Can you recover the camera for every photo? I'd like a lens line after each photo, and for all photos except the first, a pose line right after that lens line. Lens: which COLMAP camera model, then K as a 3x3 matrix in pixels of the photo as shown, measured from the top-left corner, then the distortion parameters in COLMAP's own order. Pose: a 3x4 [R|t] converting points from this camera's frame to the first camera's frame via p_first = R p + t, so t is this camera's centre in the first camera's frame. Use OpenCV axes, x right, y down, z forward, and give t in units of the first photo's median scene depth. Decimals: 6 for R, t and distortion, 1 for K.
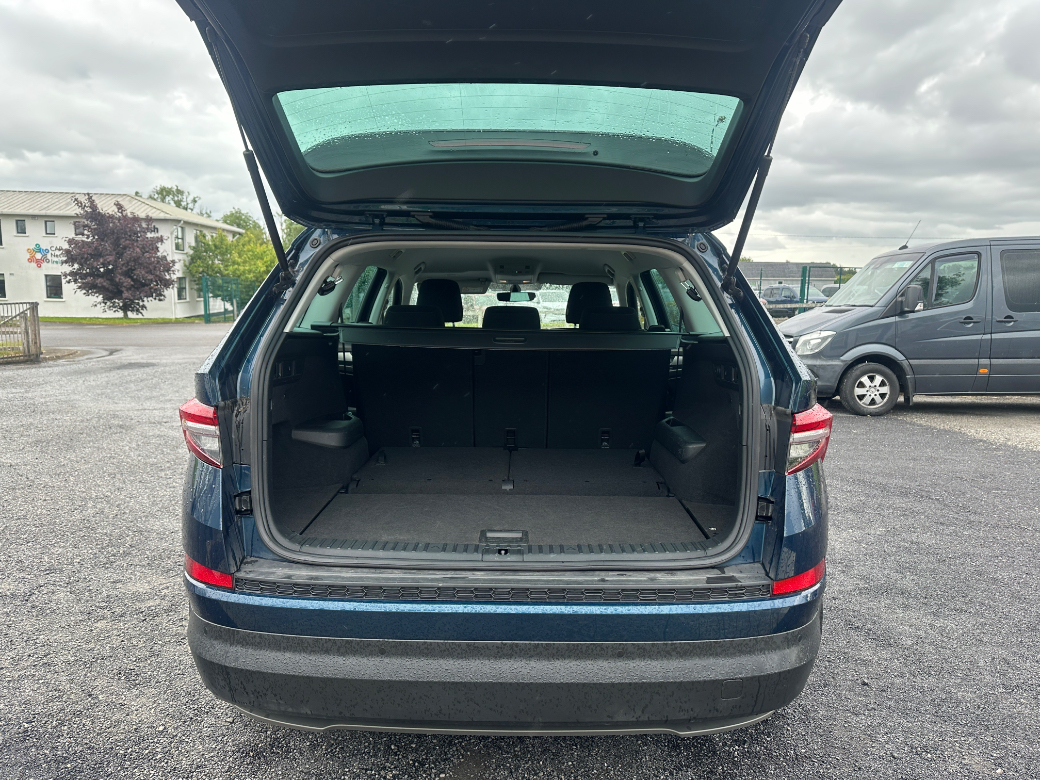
lens RADIAL K [[766.8, 0, 523.1], [0, 766.8, 385.1], [0, 0, 1]] dist [0.048346, -0.086607]
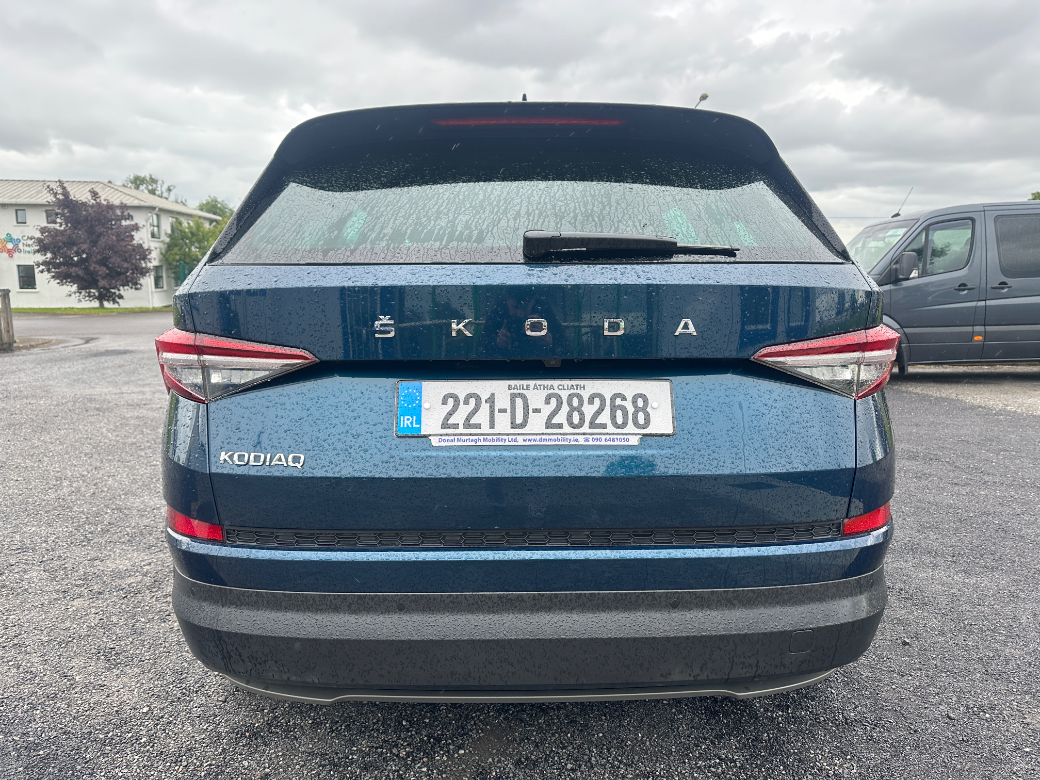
lens RADIAL K [[766.8, 0, 524.9], [0, 766.8, 385.6], [0, 0, 1]] dist [0.048346, -0.086607]
pose [[0.999566, -0.017651, 0.023588, -0.038303], [0.017206, 0.999673, 0.018911, 0.053702], [-0.023914, -0.018497, 0.999543, 0.090144]]
